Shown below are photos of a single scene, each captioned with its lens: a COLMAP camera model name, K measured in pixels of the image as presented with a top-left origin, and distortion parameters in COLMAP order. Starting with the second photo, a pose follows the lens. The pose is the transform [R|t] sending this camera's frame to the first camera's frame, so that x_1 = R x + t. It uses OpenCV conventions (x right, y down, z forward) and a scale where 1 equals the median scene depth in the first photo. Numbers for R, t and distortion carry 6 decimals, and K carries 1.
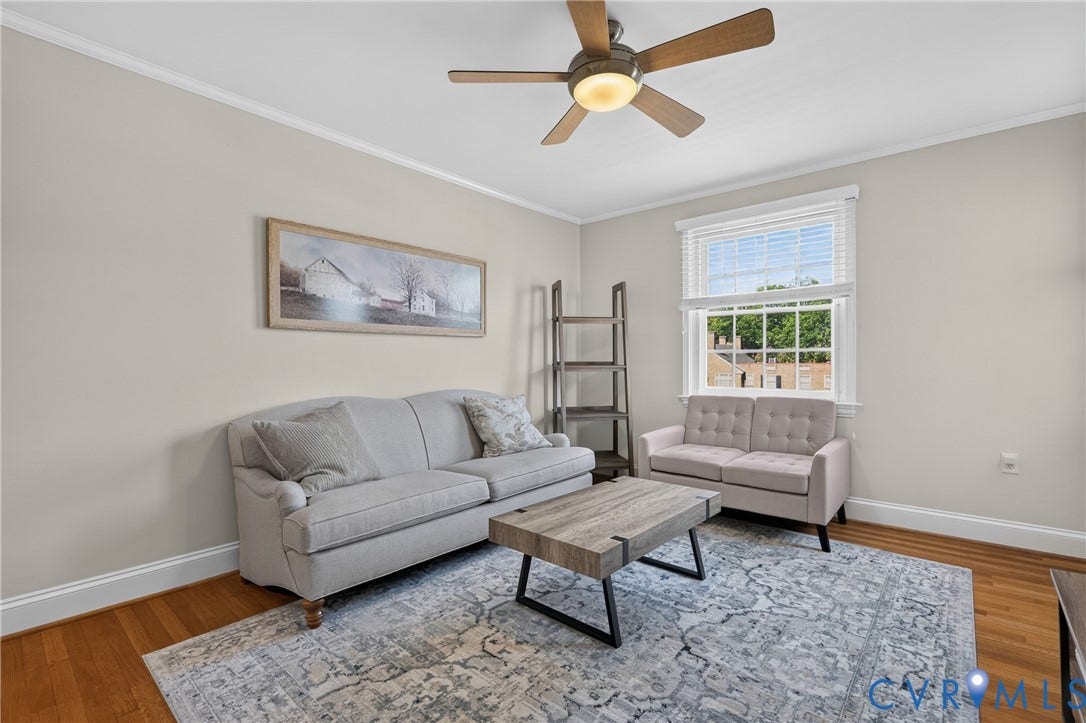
lens RADIAL K [[487.5, 0, 549.8], [0, 487.5, 365.1], [0, 0, 1]] dist [-0.009472, 0.003799]
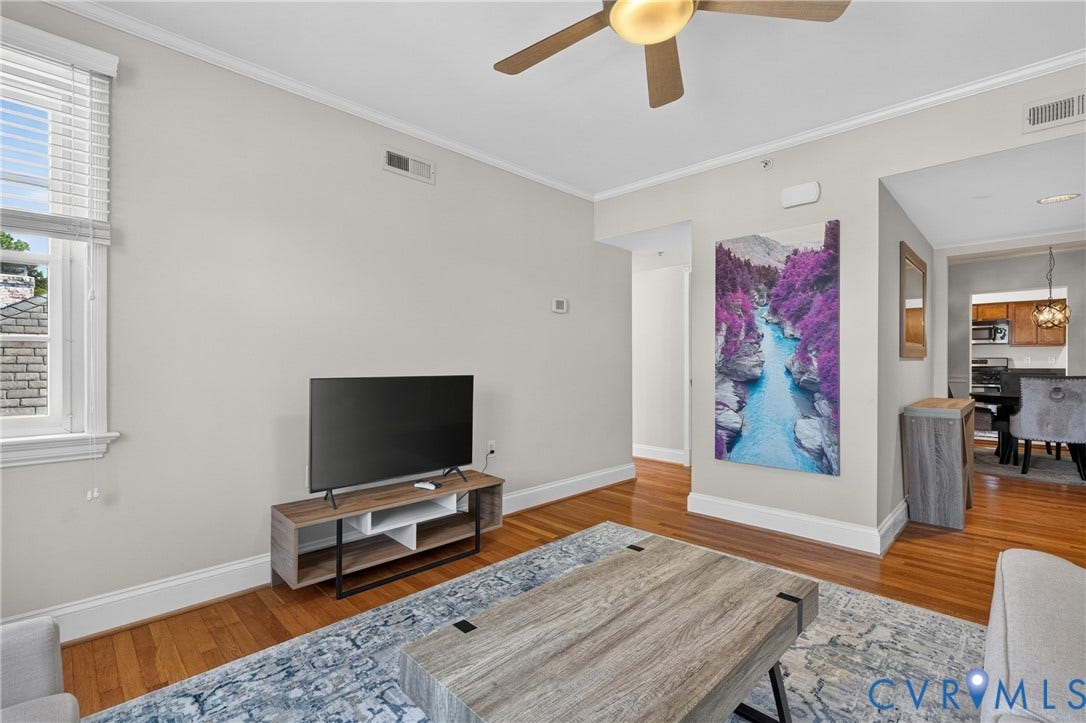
lens RADIAL K [[487.5, 0, 542.1], [0, 487.5, 359.9], [0, 0, 1]] dist [-0.009472, 0.003799]
pose [[-0.996470, 0.000454, 0.083945, 0.167993], [0.000353, 0.999999, -0.001220, -0.008197], [-0.083945, -0.001186, -0.996470, 1.350831]]
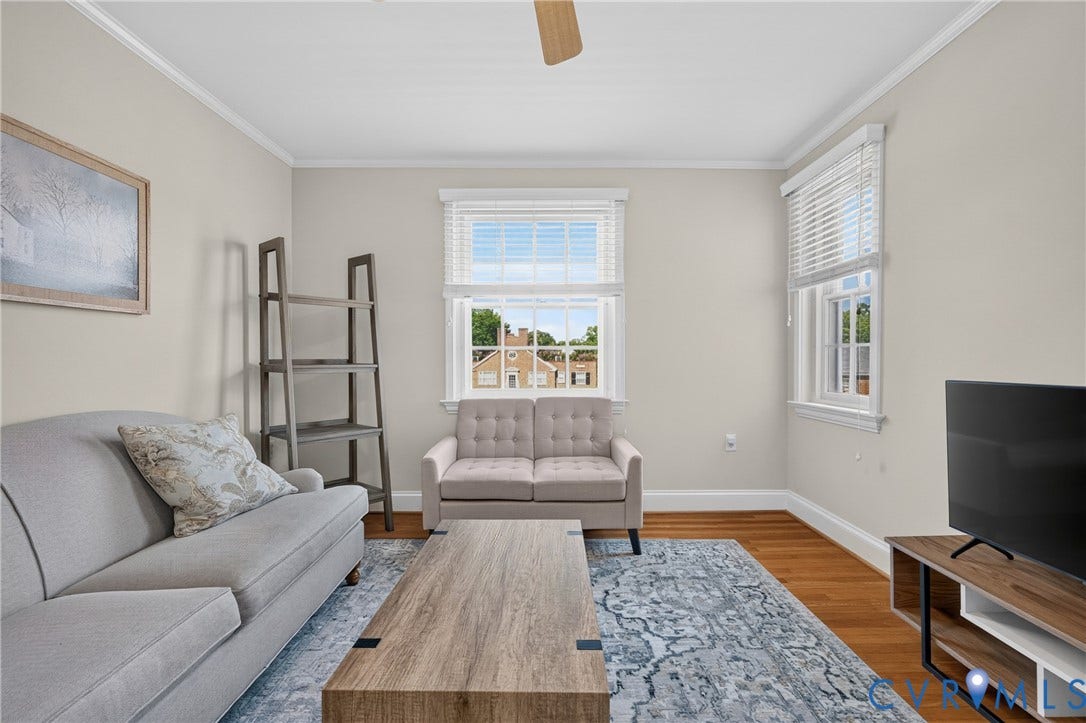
lens RADIAL K [[487.5, 0, 550.2], [0, 487.5, 362.4], [0, 0, 1]] dist [-0.009472, 0.003799]
pose [[0.758826, -0.003491, 0.651284, -0.204233], [0.003828, 0.999992, 0.000900, -0.002605], [-0.651282, 0.001810, 0.758833, 0.385460]]
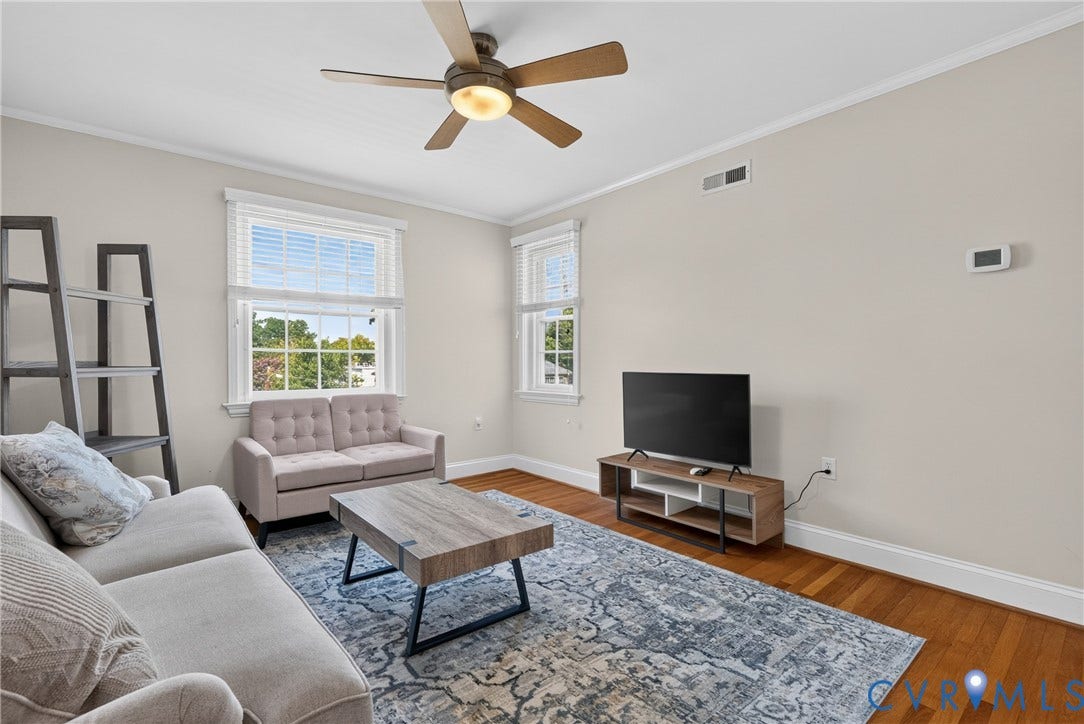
lens RADIAL K [[486.6, 0, 552.4], [0, 486.6, 364.6], [0, 0, 1]] dist [-0.009472, 0.003799]
pose [[0.161077, -0.005010, 0.986929, -0.670640], [0.006418, 0.999971, 0.004029, -0.002281], [-0.986921, 0.005685, 0.161104, 0.513220]]
